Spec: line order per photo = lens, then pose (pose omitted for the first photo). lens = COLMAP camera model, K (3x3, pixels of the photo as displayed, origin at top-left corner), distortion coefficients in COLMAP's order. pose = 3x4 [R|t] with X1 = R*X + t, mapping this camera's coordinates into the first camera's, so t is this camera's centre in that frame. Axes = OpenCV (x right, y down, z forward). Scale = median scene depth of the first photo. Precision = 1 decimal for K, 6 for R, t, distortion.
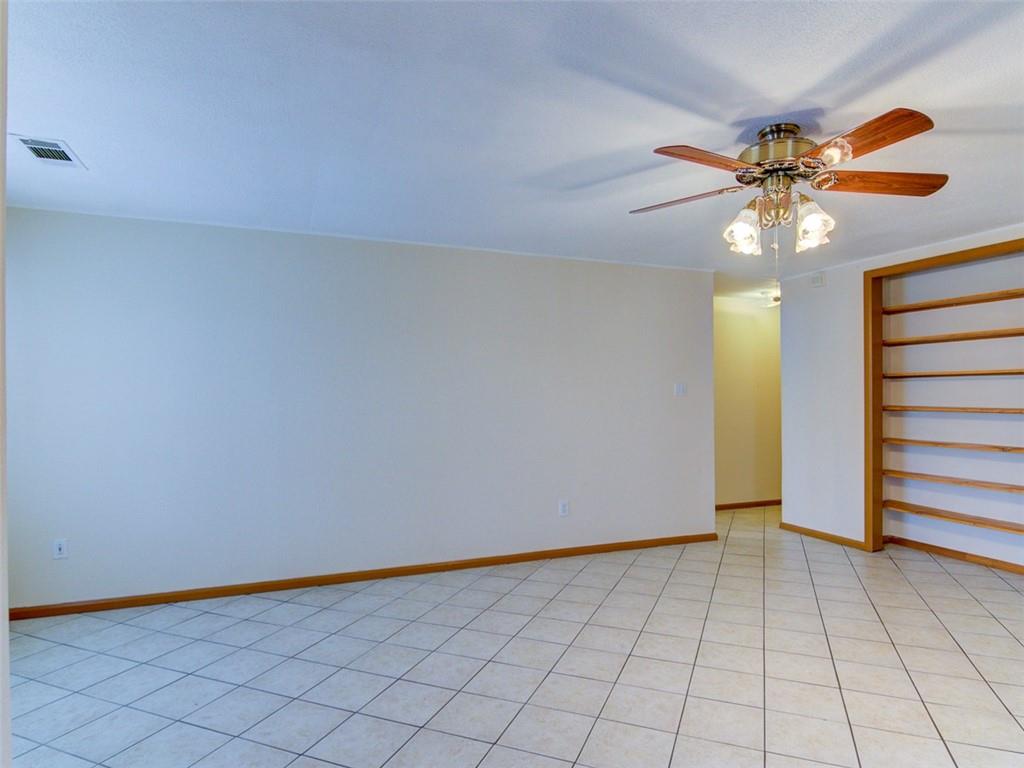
lens RADIAL K [[577.2, 0, 513.5], [0, 577.2, 398.0], [0, 0, 1]] dist [0.013855, -0.017919]
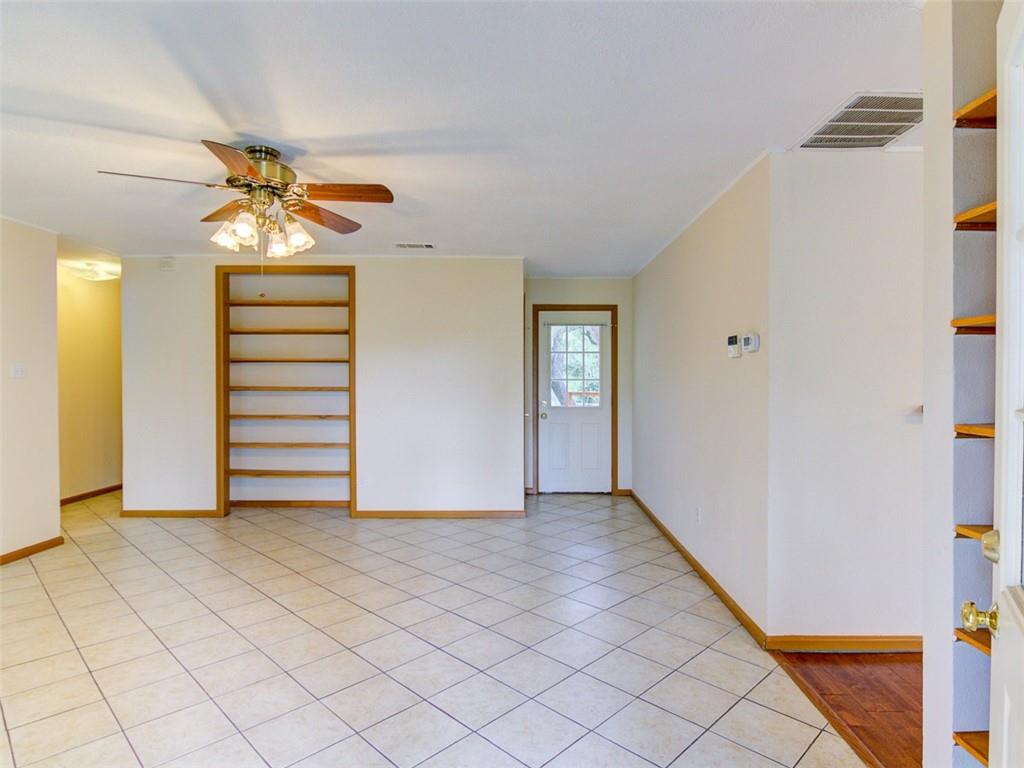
lens RADIAL K [[577.2, 0, 517.3], [0, 577.2, 385.0], [0, 0, 1]] dist [0.013855, -0.017919]
pose [[0.405493, -0.012932, 0.914007, -0.176769], [0.003943, 0.999915, 0.012398, -0.001090], [-0.914090, -0.001423, 0.405509, 0.024999]]
